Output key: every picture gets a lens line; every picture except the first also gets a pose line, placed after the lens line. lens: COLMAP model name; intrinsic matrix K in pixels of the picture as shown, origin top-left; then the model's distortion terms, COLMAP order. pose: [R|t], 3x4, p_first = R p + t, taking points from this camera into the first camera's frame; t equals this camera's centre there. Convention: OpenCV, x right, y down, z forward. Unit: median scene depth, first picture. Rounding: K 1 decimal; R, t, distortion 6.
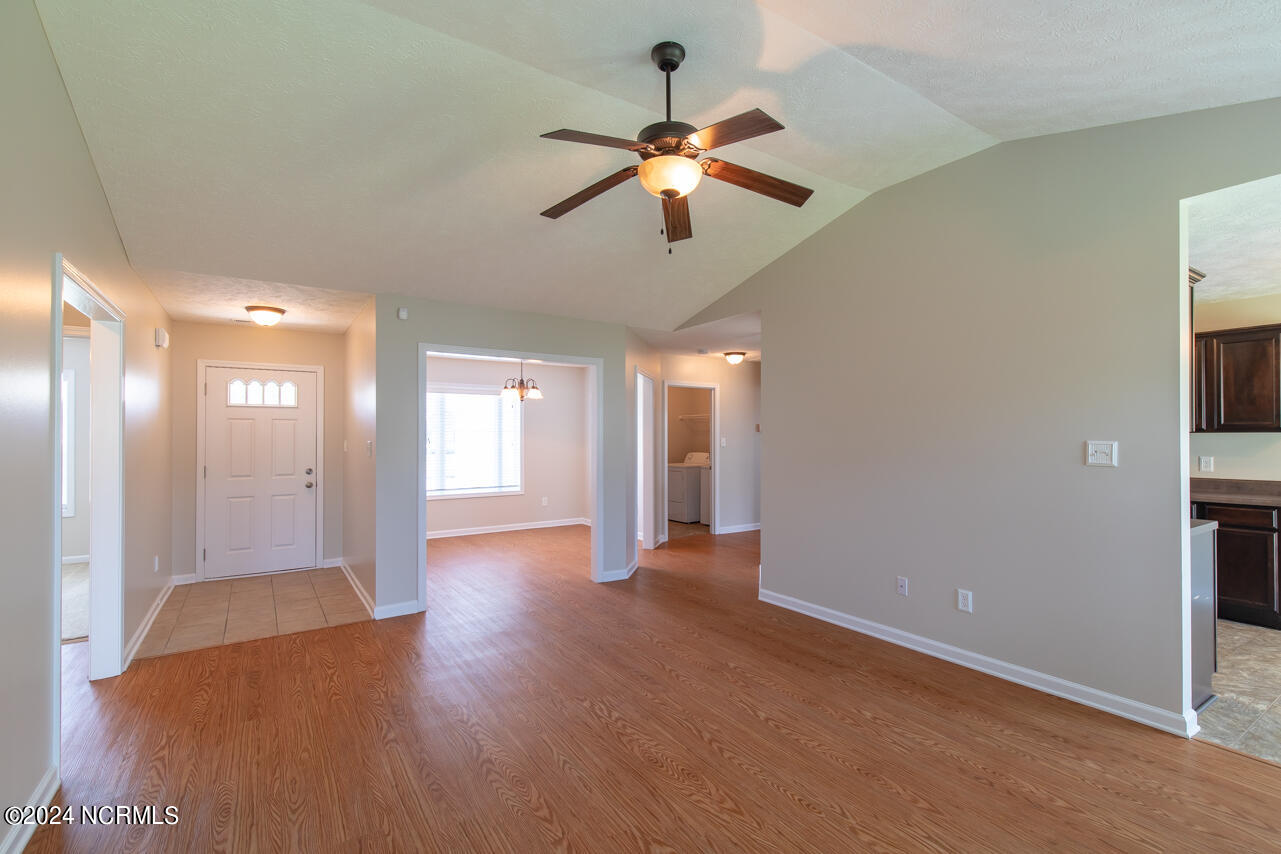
lens RADIAL K [[575.9, 0, 640.6], [0, 575.9, 432.4], [0, 0, 1]] dist [-0.001762, -0.000379]
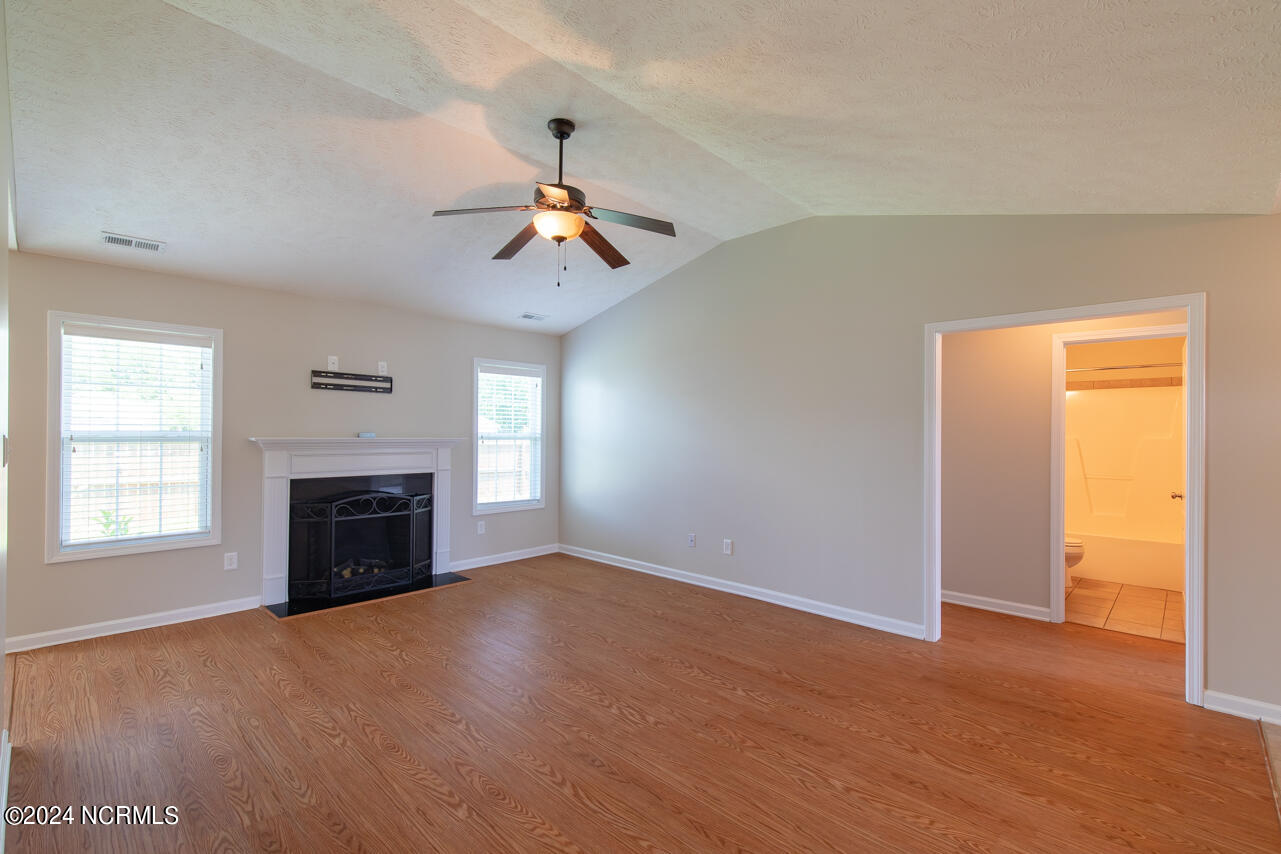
lens RADIAL K [[575.9, 0, 637.8], [0, 575.9, 426.1], [0, 0, 1]] dist [-0.001762, -0.000379]
pose [[-0.975746, -0.003980, -0.218869, 0.138978], [-0.001351, 0.999925, -0.012159, 0.010208], [0.218901, -0.011568, -0.975678, 2.018924]]
